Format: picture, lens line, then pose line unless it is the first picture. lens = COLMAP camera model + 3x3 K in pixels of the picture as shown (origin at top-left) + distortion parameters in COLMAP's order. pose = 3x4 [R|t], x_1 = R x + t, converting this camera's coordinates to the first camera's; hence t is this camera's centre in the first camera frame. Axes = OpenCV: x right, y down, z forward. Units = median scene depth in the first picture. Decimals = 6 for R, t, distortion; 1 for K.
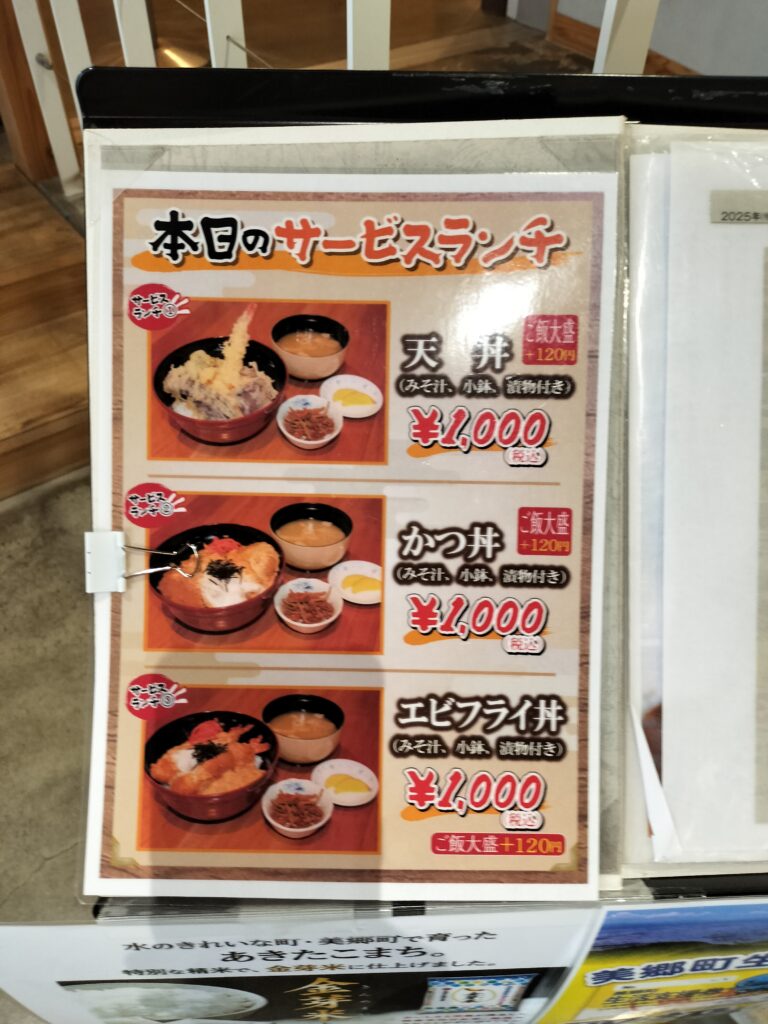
lens RADIAL K [[803.7, 0, 387.8], [0, 803.7, 512.7], [0, 0, 1]] dist [0.009623, -0.001545]
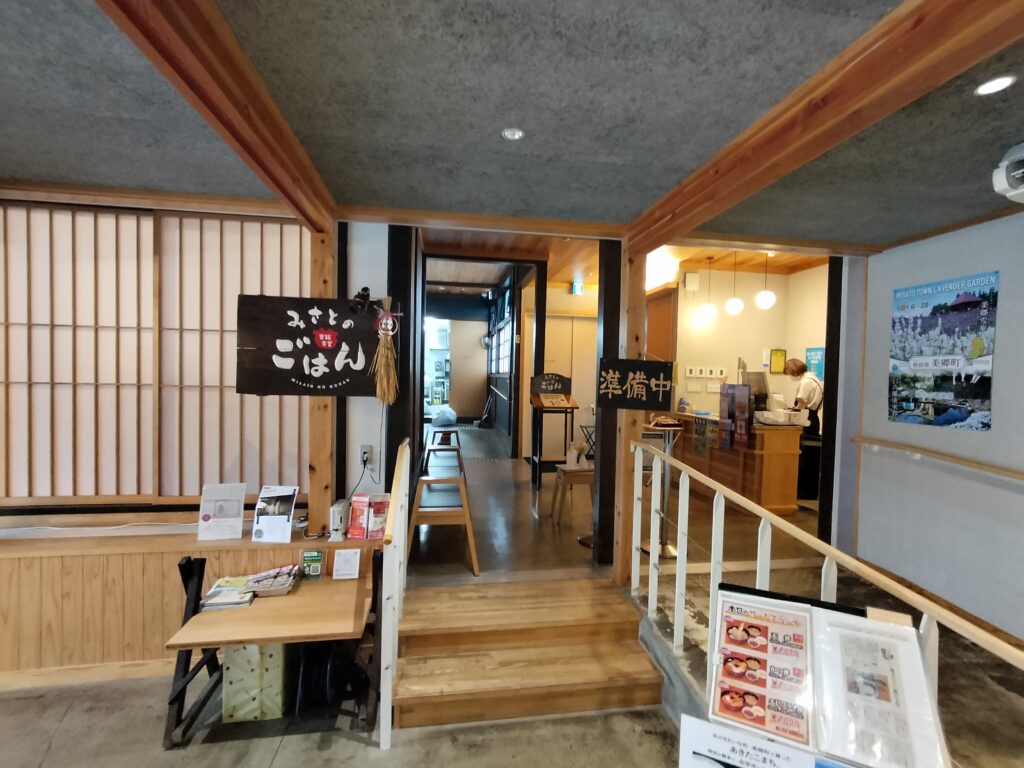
lens RADIAL K [[485.2, 0, 516.5], [0, 485.2, 390.2], [0, 0, 1]] dist [-0.005488, -0.000224]
pose [[0.884185, 0.003597, -0.467123, 0.020651], [-0.335358, 0.701012, -0.629378, 1.457372], [0.325195, 0.713140, 0.621031, -3.247441]]
